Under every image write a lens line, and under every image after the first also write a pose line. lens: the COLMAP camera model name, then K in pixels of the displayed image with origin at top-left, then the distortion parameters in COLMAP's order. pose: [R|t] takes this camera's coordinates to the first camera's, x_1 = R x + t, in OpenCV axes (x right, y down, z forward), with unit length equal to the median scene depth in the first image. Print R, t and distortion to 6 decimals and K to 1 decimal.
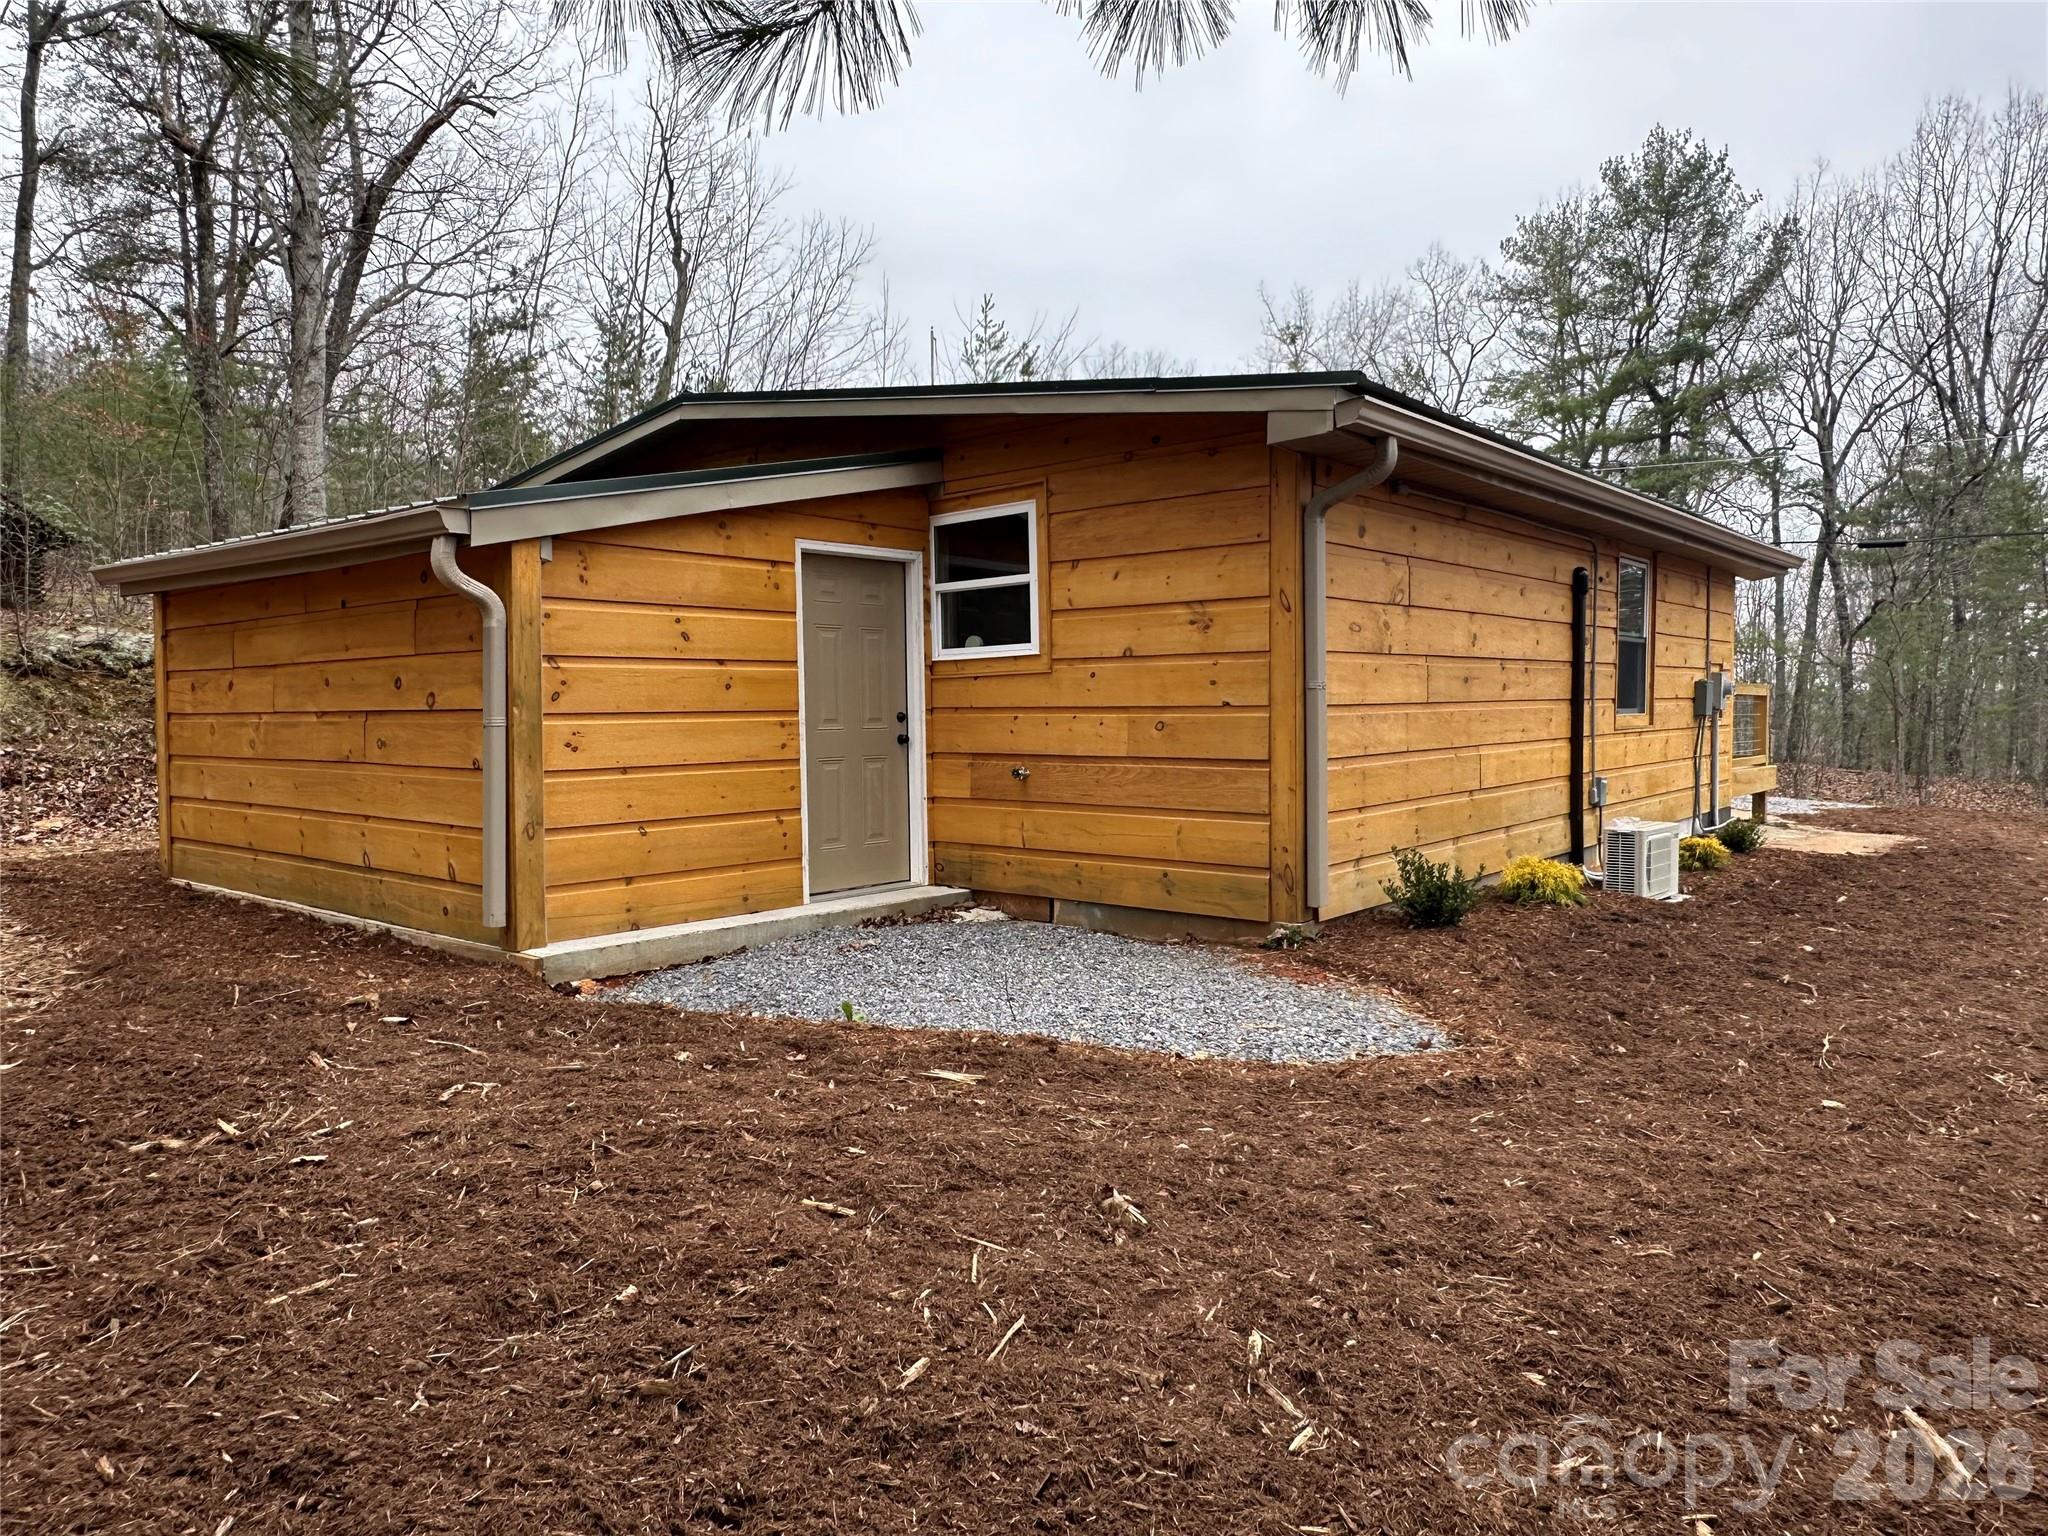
lens RADIAL K [[1333.5, 0, 1025.6], [0, 1333.5, 764.5], [0, 0, 1]] dist [-0.001201, -0.000056]
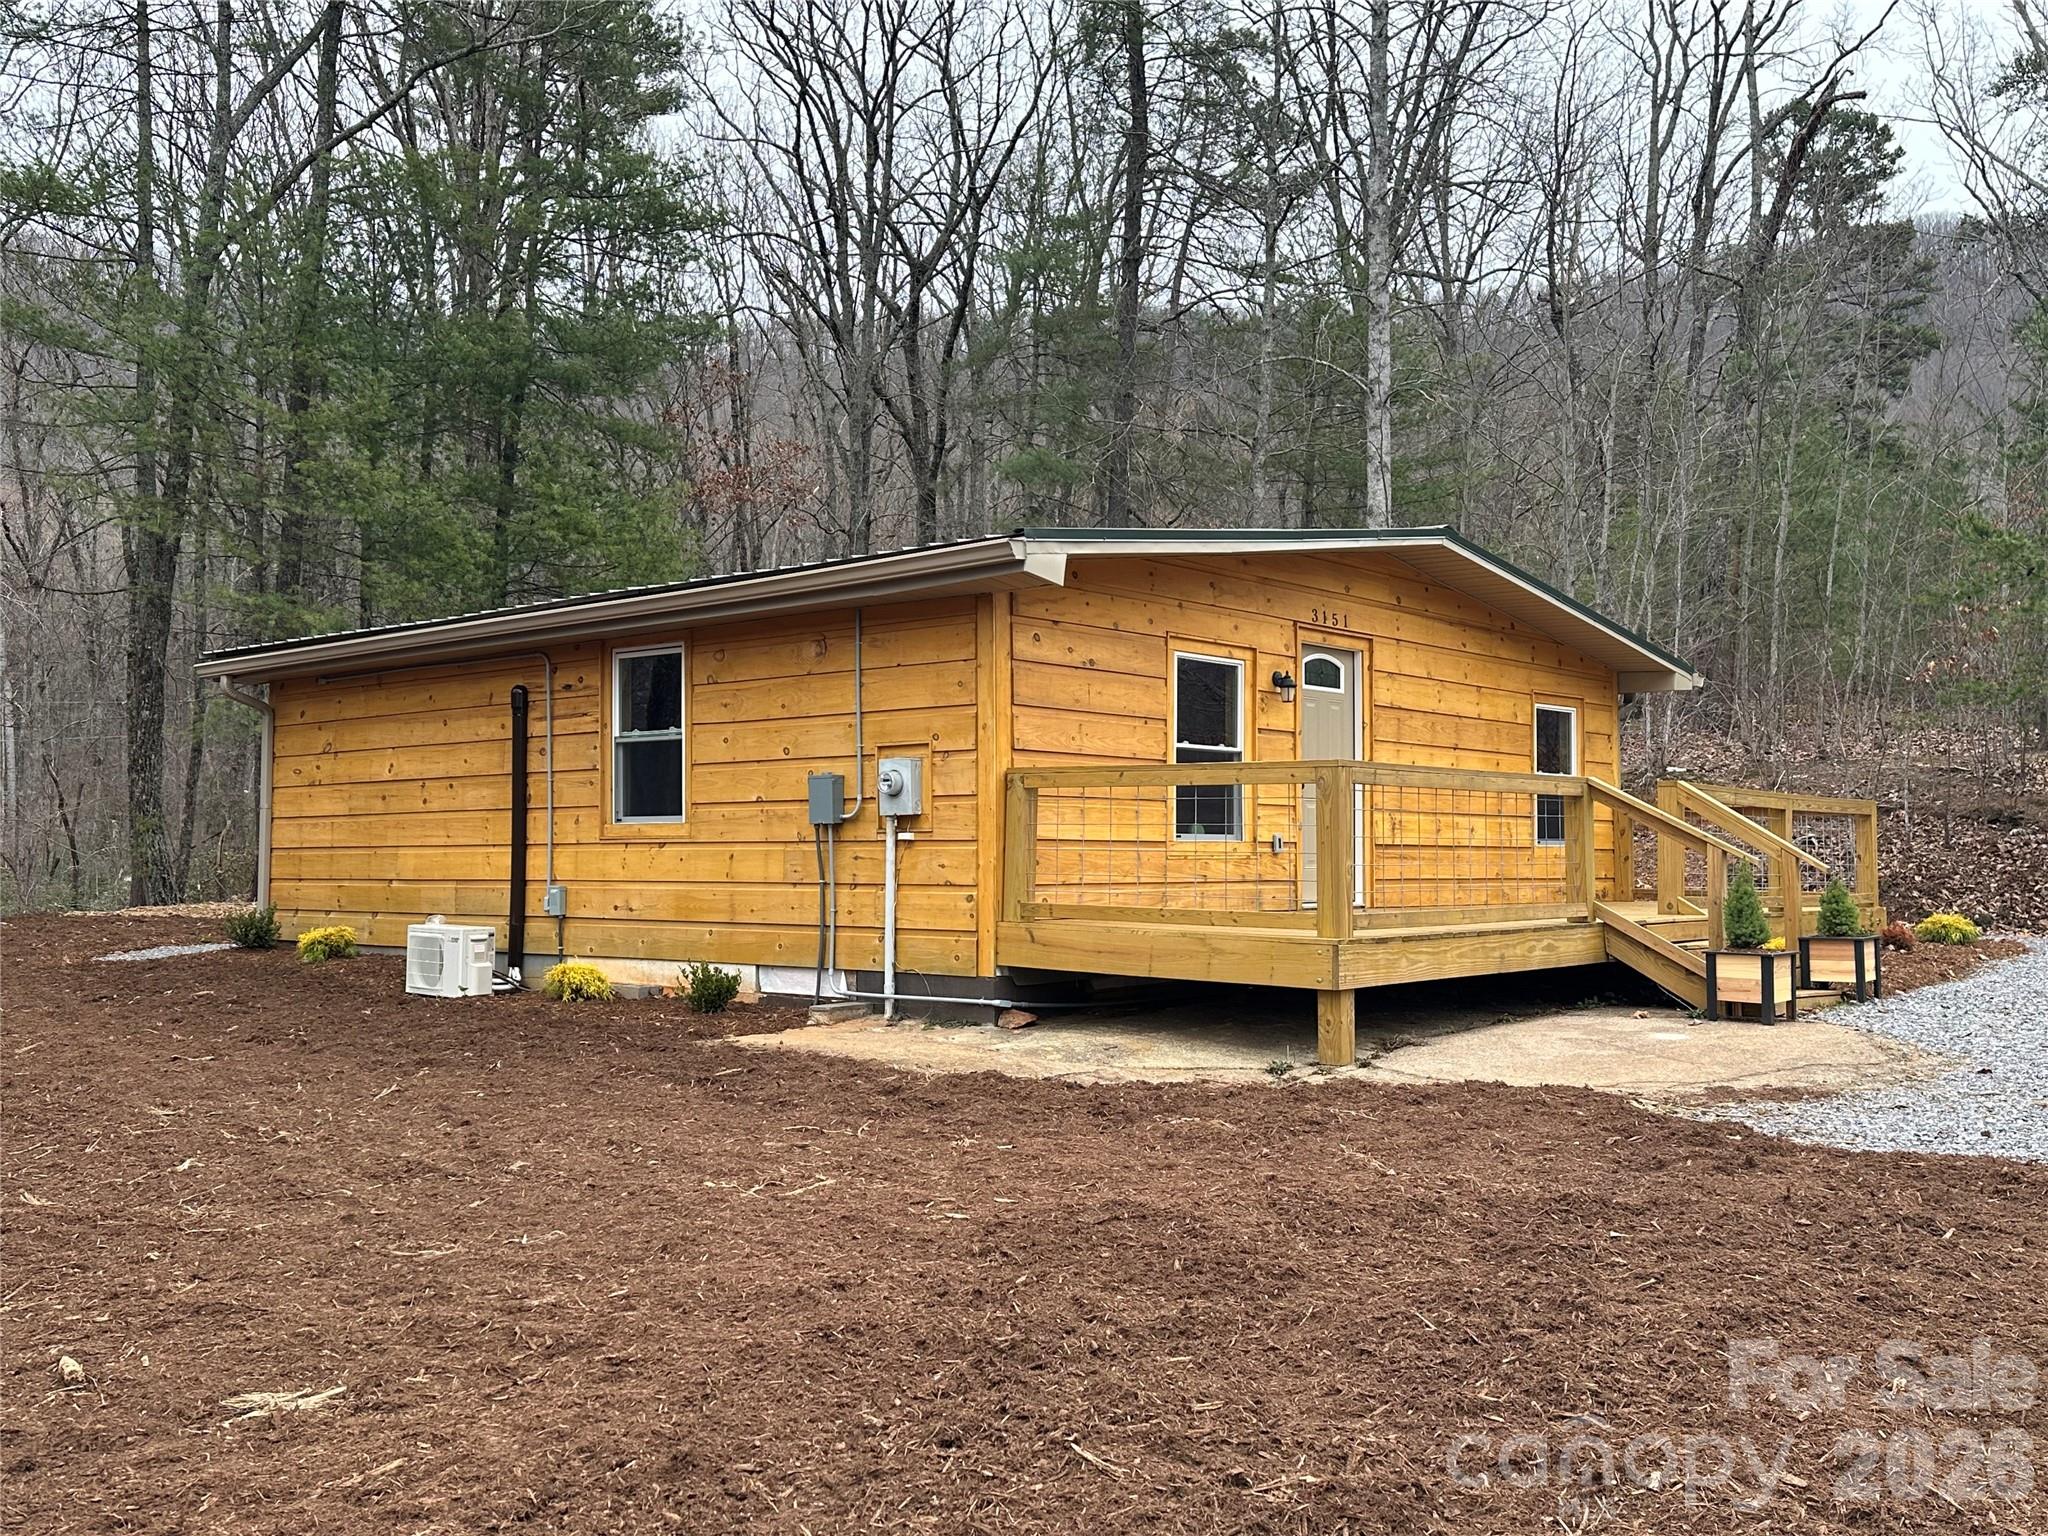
lens RADIAL K [[1783.8, 0, 1031.8], [0, 1783.8, 773.4], [0, 0, 1]] dist [0.094318, -0.014771]
pose [[-0.024032, -0.043318, -0.998772, 1.949917], [-0.052839, 0.997719, -0.042001, -0.041079], [0.998314, 0.051764, -0.026266, 1.537751]]
